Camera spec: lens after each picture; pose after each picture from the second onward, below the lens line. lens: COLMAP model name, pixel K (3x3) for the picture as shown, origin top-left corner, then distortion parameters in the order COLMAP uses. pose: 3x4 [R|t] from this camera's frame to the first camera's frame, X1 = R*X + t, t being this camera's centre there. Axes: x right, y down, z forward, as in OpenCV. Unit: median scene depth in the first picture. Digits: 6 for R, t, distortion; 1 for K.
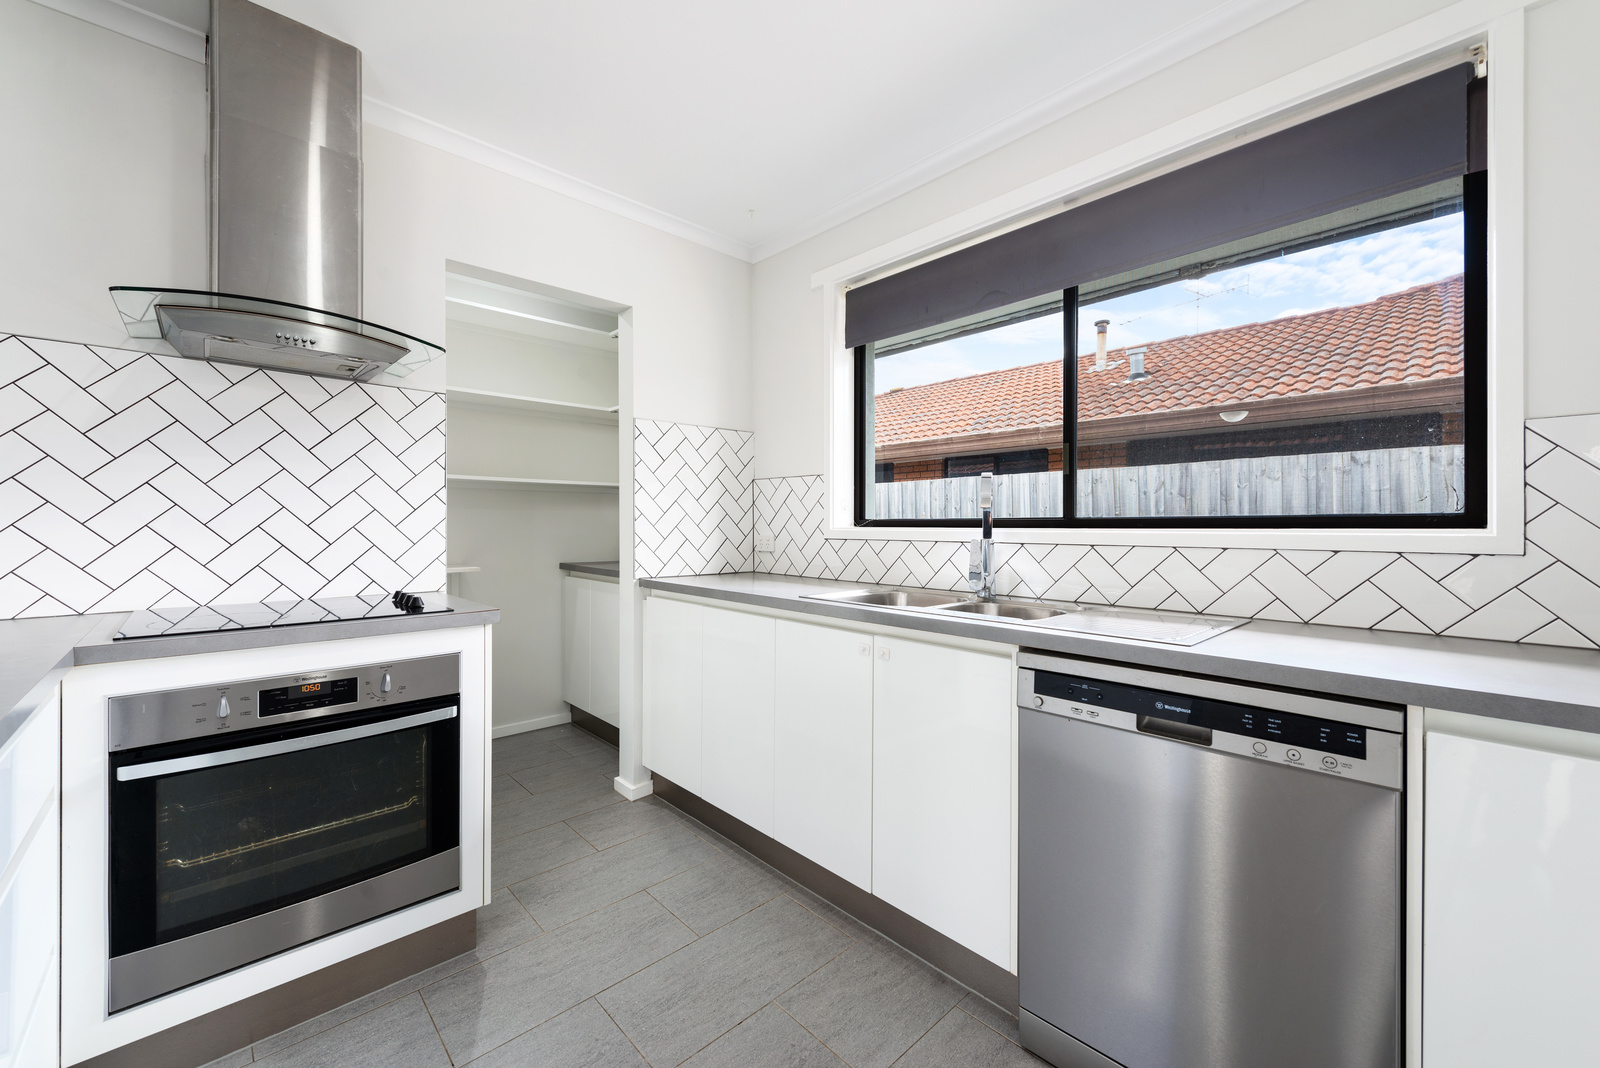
lens RADIAL K [[625.1, 0, 792.9], [0, 625.1, 529.2], [0, 0, 1]] dist [0.007419, -0.000756]
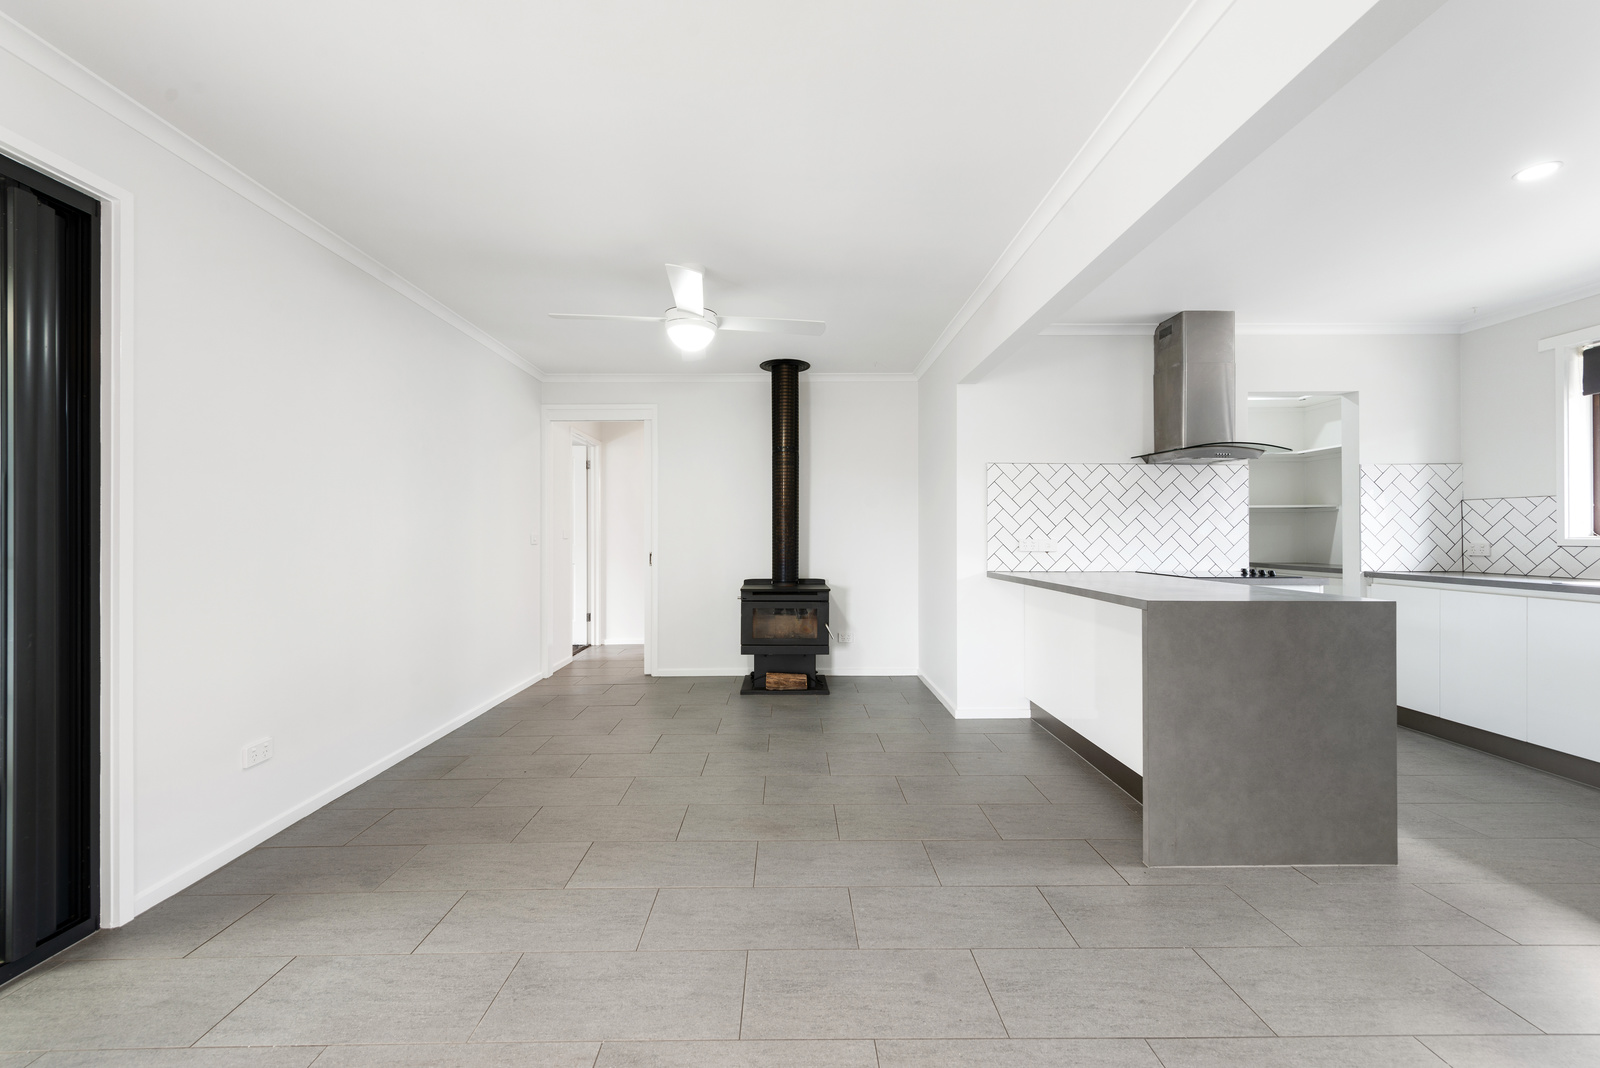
lens RADIAL K [[625.1, 0, 796.0], [0, 625.1, 532.0], [0, 0, 1]] dist [0.007419, -0.000756]
pose [[0.742660, -0.005486, -0.669646, -0.242026], [-0.002543, 0.999936, -0.011013, 0.004664], [0.669664, 0.009882, 0.742598, -1.001842]]
